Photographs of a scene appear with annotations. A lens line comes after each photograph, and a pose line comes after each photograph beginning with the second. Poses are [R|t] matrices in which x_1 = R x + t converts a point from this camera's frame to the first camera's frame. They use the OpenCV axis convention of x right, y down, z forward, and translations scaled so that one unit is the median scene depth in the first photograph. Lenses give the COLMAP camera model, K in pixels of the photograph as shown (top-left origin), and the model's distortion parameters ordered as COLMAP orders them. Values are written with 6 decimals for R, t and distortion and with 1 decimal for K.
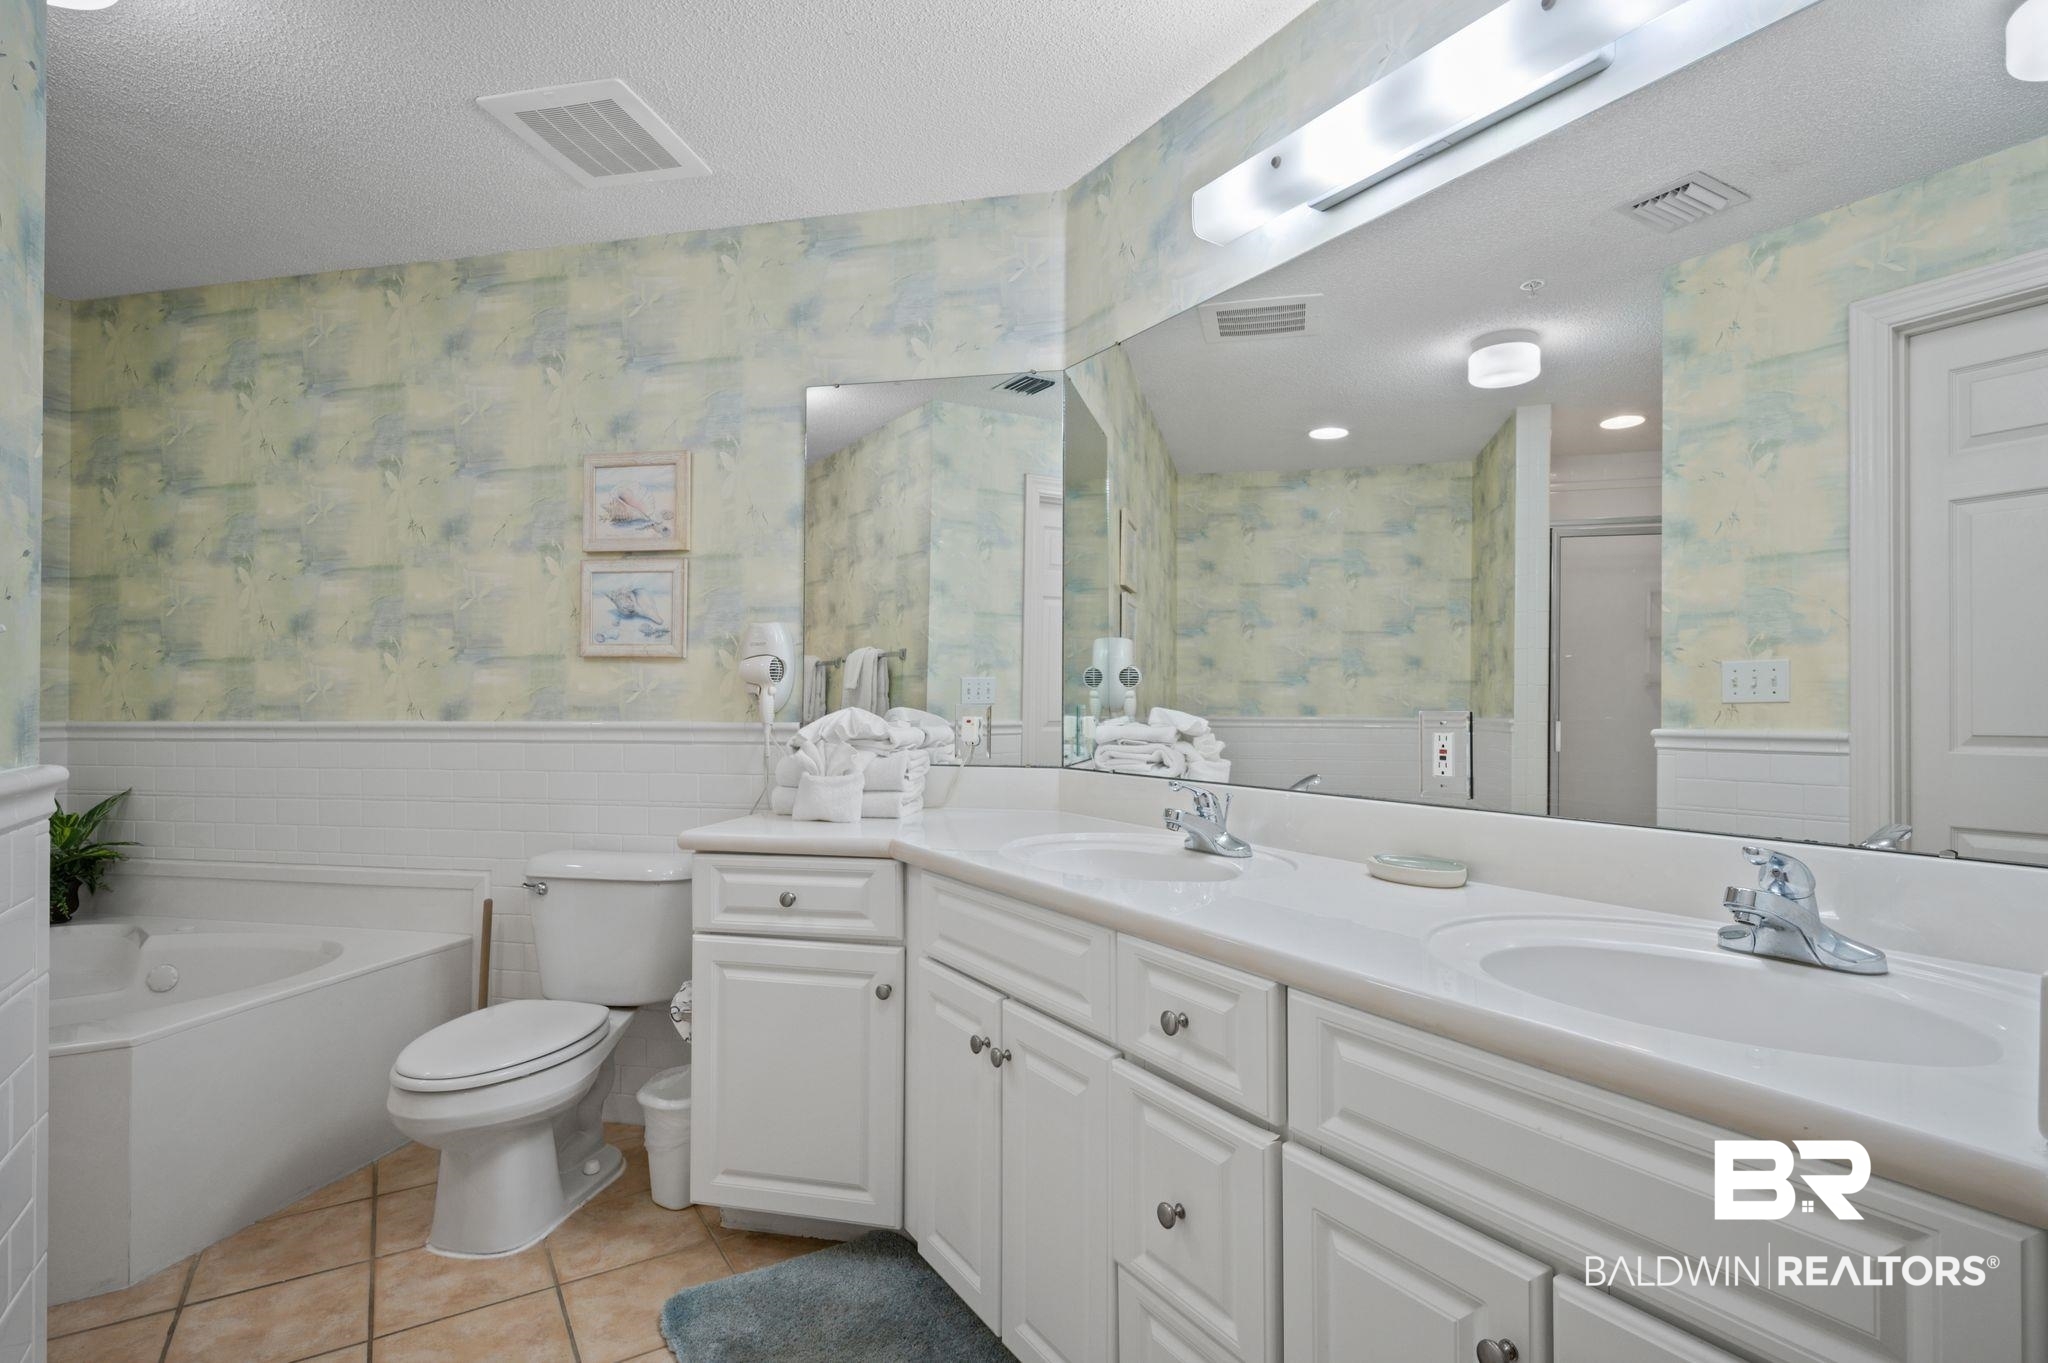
lens RADIAL K [[1006.7, 0, 1004.5], [0, 1006.7, 705.6], [0, 0, 1]] dist [0.001462, 0.000546]
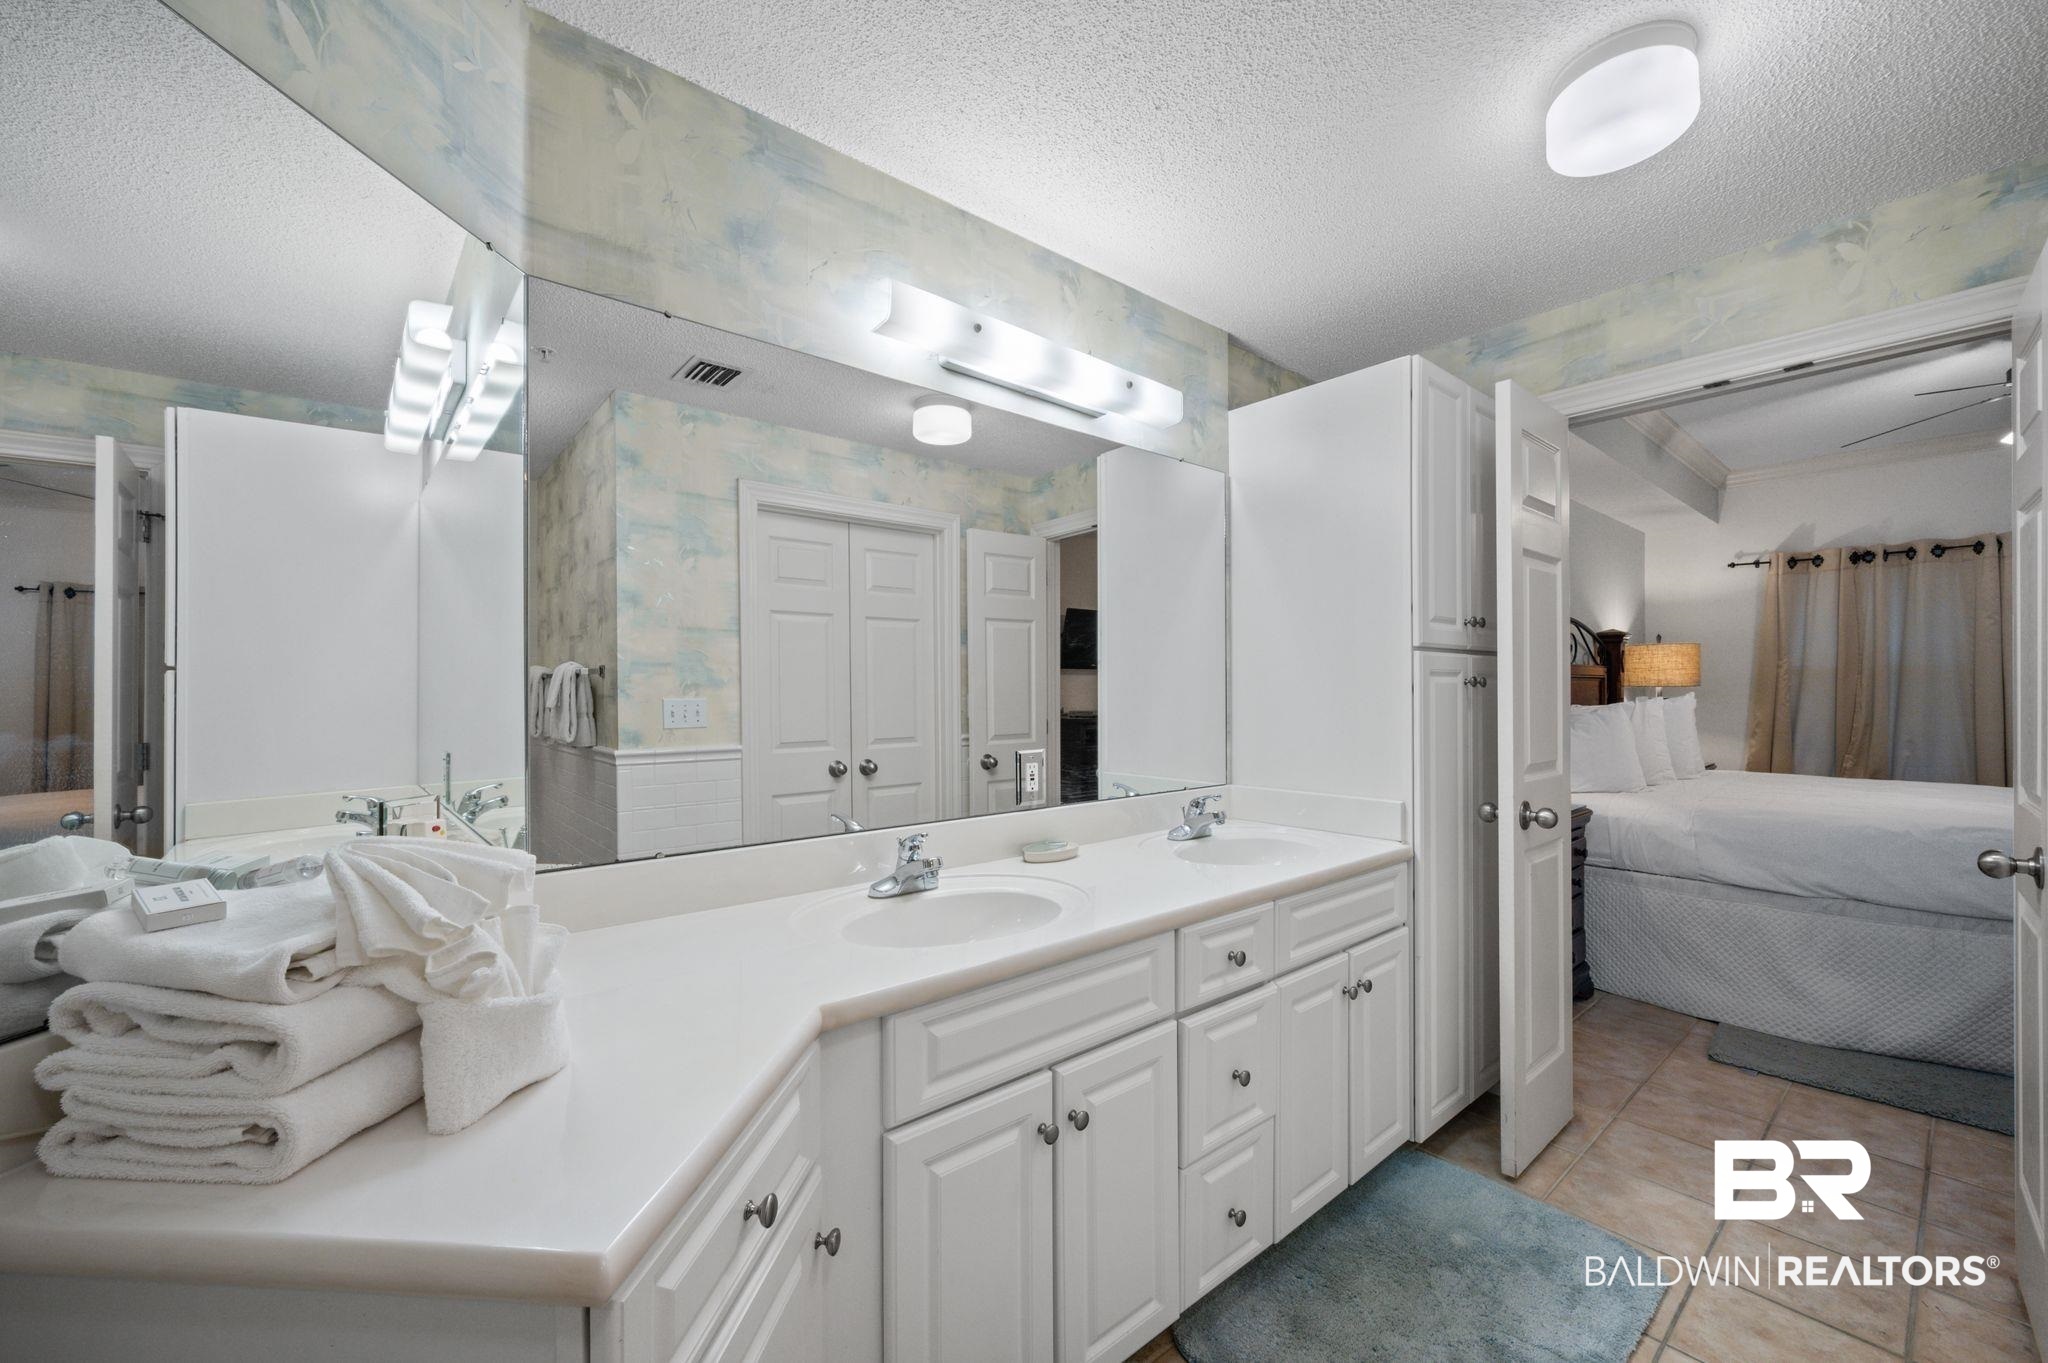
lens RADIAL K [[807.6, 0, 1026.5], [0, 807.6, 695.2], [0, 0, 1]] dist [-0.001630, -0.000095]
pose [[-0.152399, -0.000428, 0.988319, -0.578019], [0.008297, 0.999964, 0.001712, -0.058107], [-0.988284, 0.008461, -0.152390, 0.845807]]
